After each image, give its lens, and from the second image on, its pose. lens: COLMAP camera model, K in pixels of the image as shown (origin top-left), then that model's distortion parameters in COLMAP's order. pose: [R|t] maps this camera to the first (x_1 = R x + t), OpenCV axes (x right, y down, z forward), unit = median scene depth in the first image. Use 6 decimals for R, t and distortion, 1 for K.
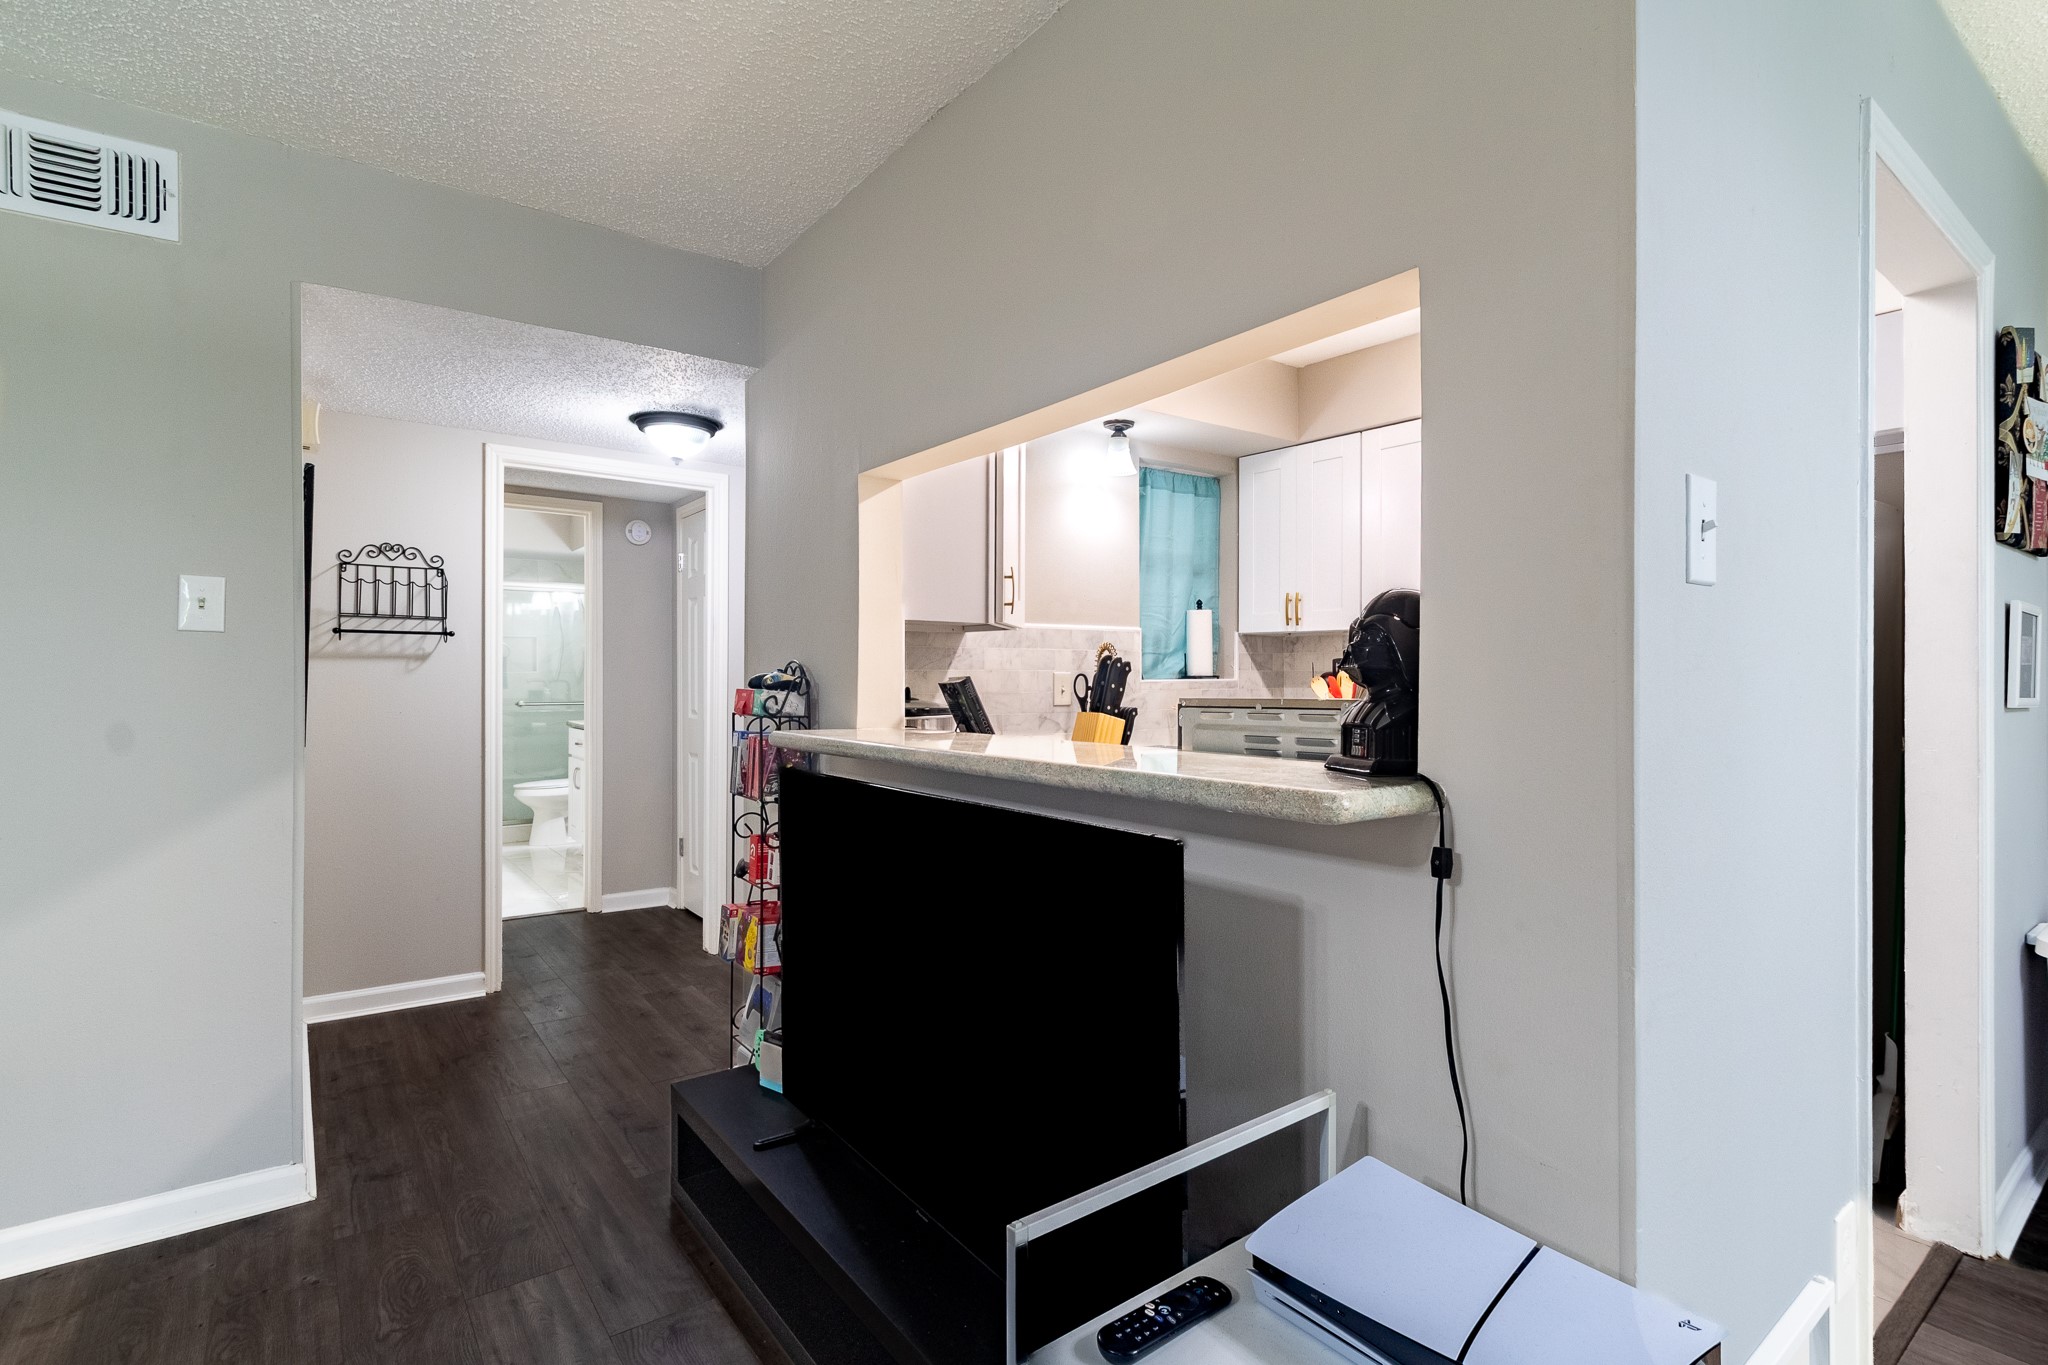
lens RADIAL K [[979.8, 0, 1034.1], [0, 979.8, 671.2], [0, 0, 1]] dist [0.003175, -0.000014]
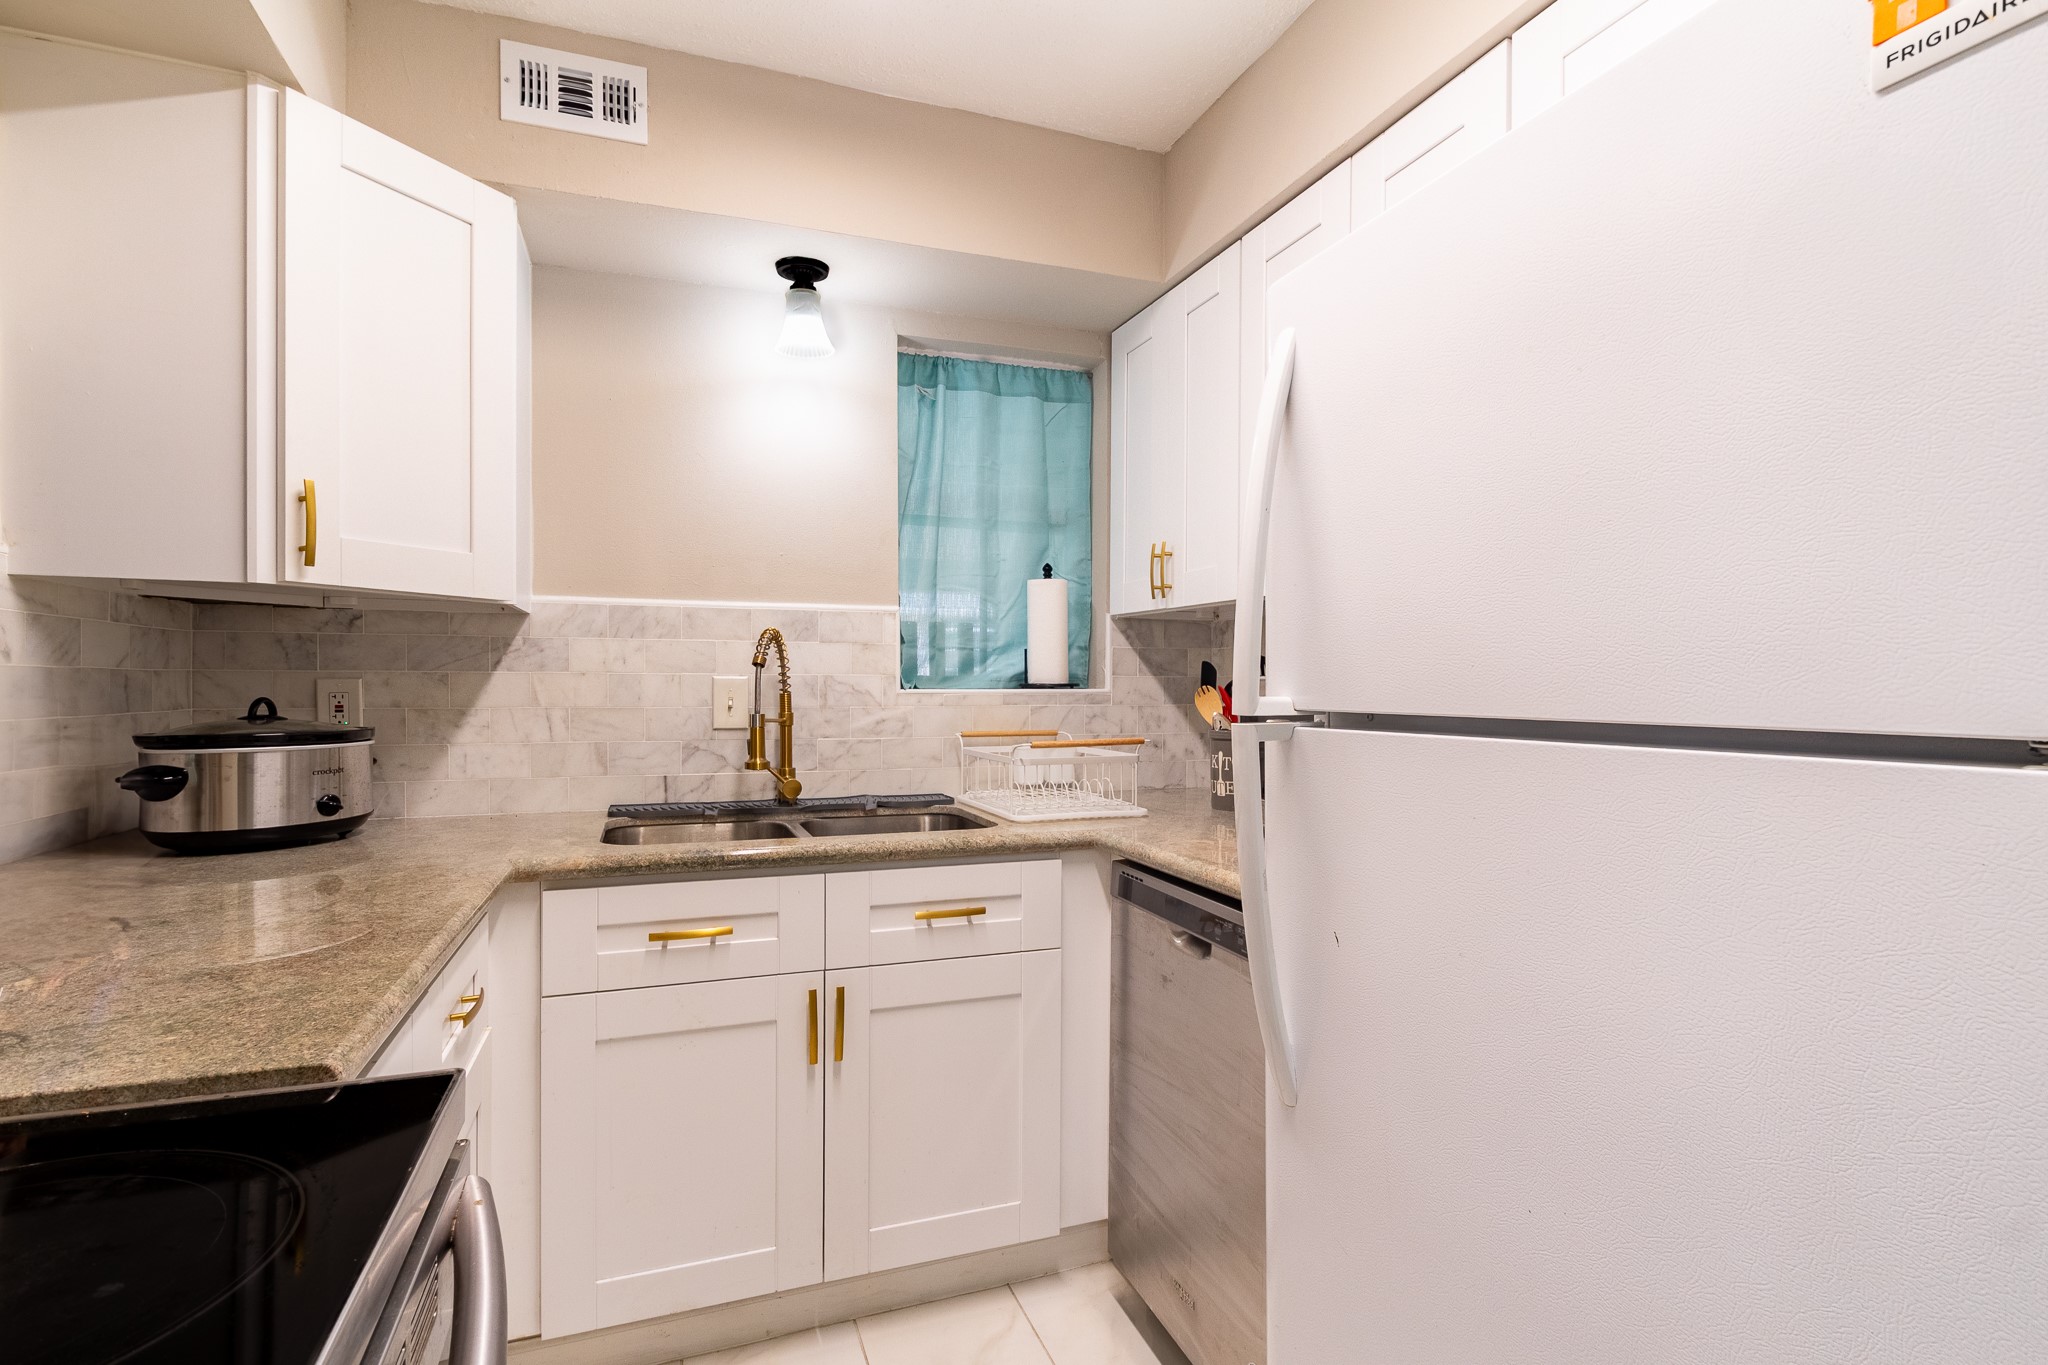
lens RADIAL K [[979.8, 0, 1028.4], [0, 979.8, 689.9], [0, 0, 1]] dist [0.003175, -0.000014]
pose [[0.952120, 0.003191, -0.305708, 0.408624], [-0.001767, 0.999986, 0.004932, 0.006219], [0.305719, -0.004156, 0.952113, 0.456927]]
